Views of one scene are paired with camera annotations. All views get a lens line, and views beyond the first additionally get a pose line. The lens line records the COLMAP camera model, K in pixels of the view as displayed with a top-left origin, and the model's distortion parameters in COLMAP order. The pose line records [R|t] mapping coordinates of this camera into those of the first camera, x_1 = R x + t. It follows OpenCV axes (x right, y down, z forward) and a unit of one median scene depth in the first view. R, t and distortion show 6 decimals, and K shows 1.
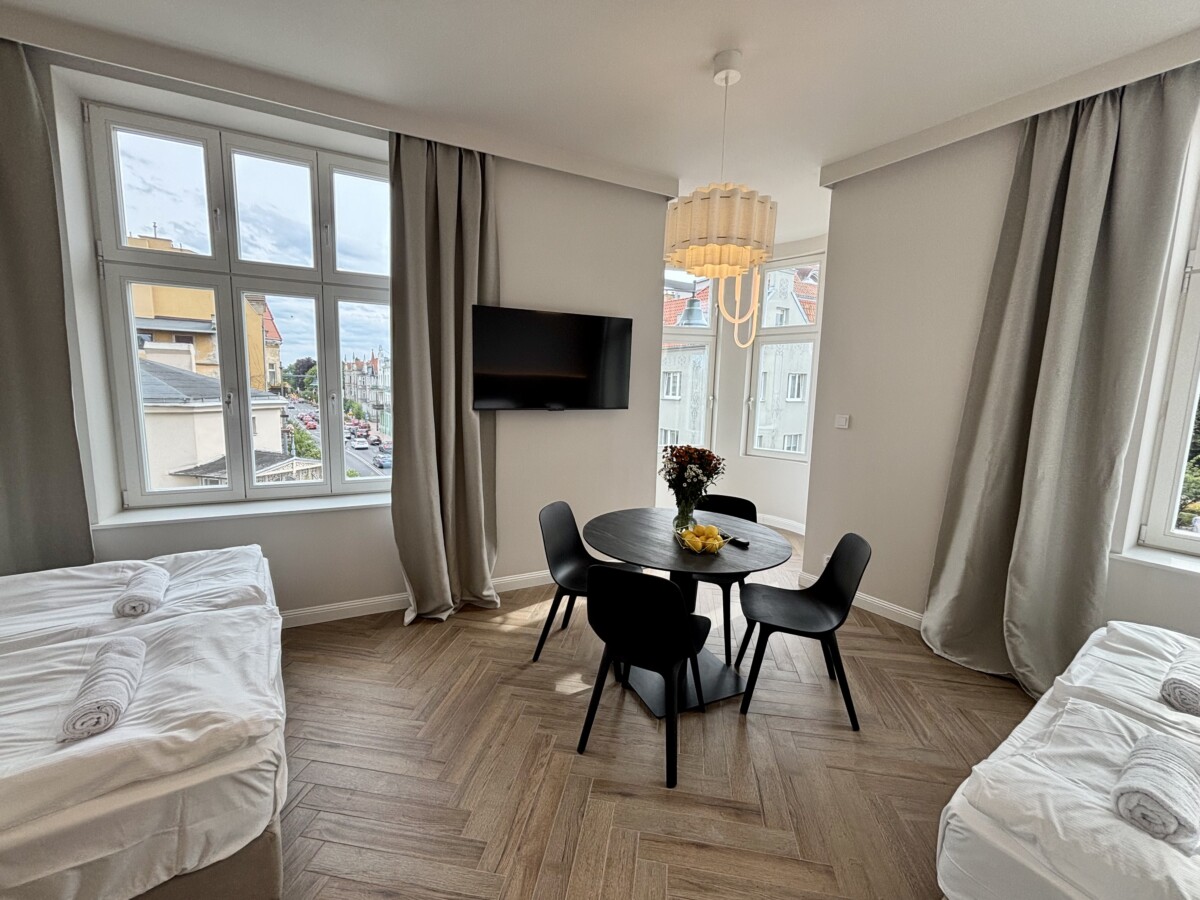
lens RADIAL K [[485.1, 0, 600.0], [0, 485.1, 450.0], [0, 0, 1]] dist [0.000244, 0.000086]
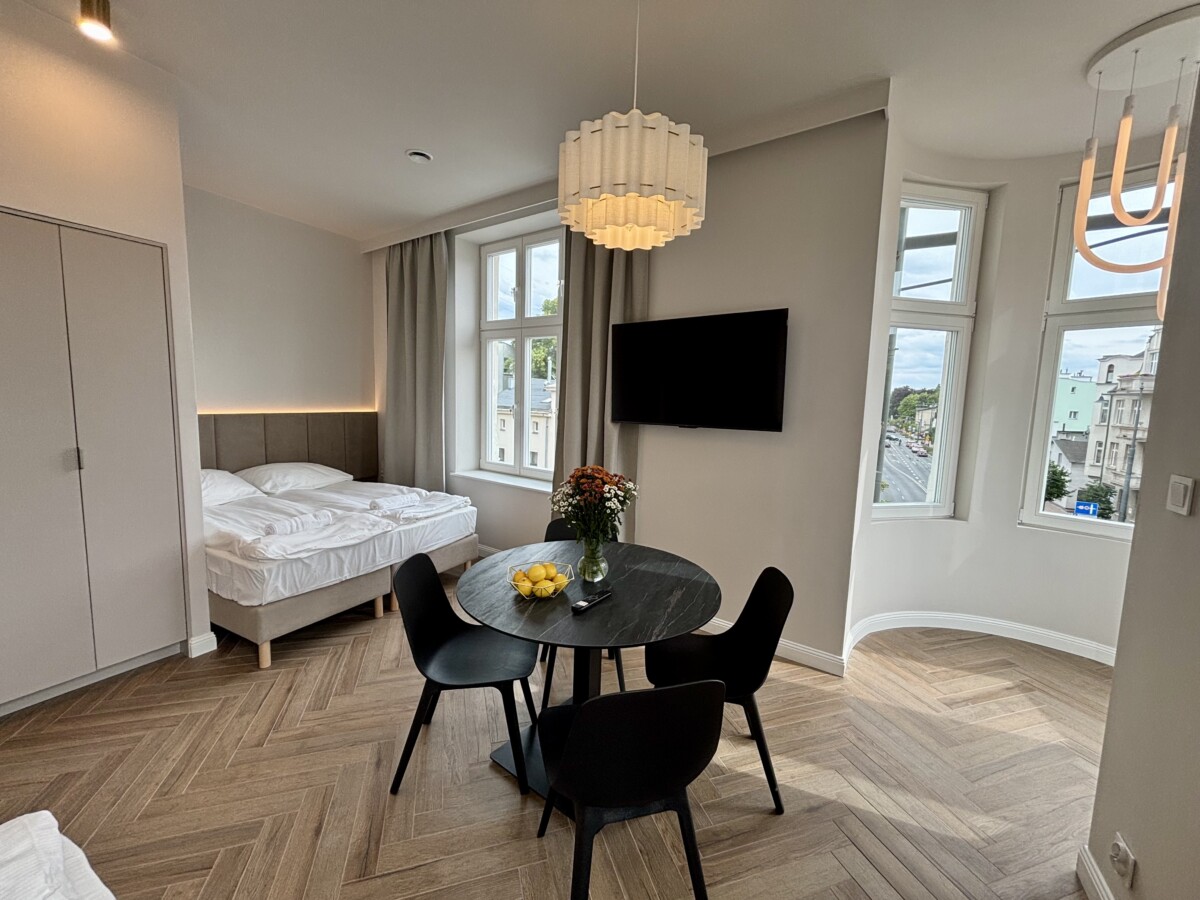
lens RADIAL K [[485.1, 0, 600.0], [0, 485.1, 450.0], [0, 0, 1]] dist [0.000244, 0.000086]
pose [[0.458123, 0.086741, -0.884646, 0.871475], [-0.137767, 0.990130, 0.025740, -0.058870], [0.878148, 0.110083, 0.465551, 0.632624]]
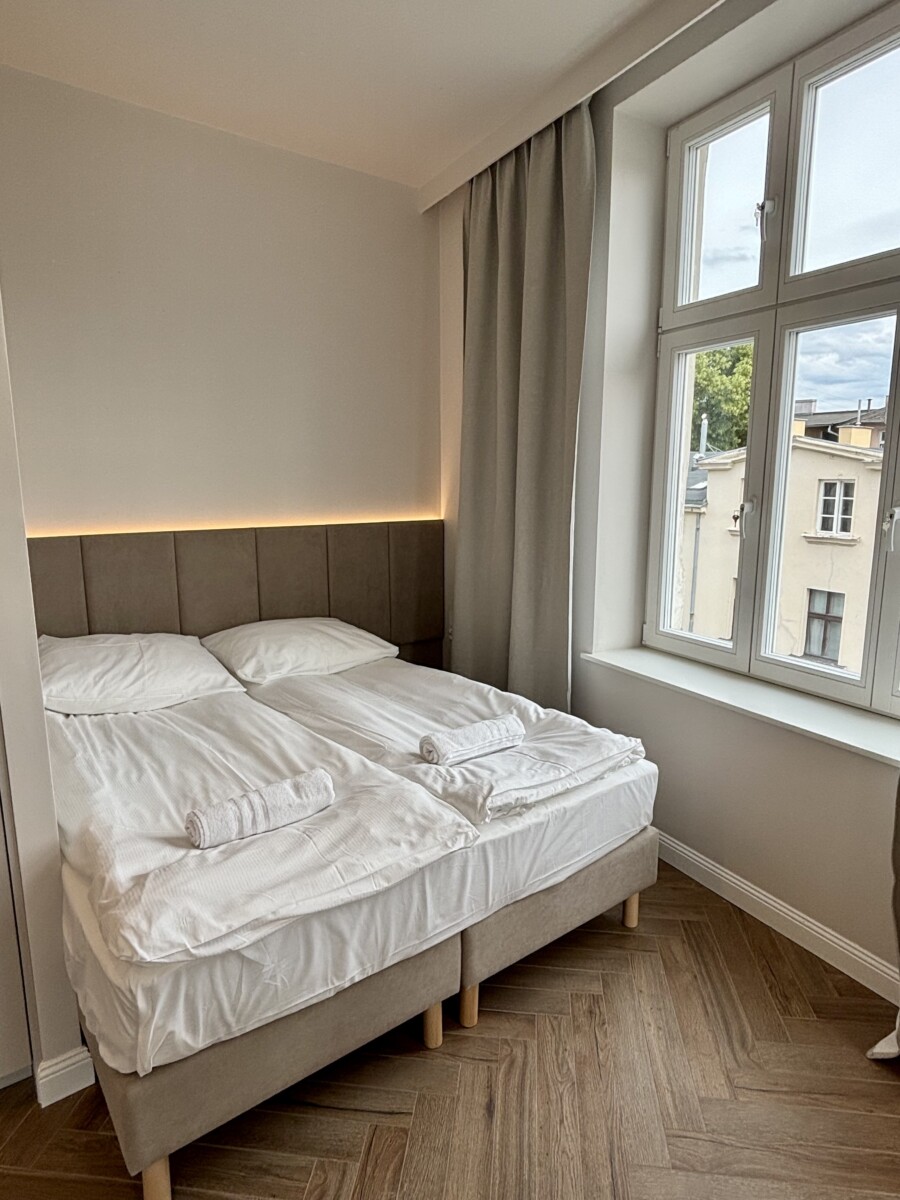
lens RADIAL K [[689.7, 0, 456.1], [0, 689.7, 599.9], [0, 0, 1]] dist [0.049199, -0.065281]
pose [[0.056855, 0.148378, -0.987295, 0.147007], [-0.132249, 0.981300, 0.139862, -0.081996], [0.989585, 0.122617, 0.075415, 0.677928]]
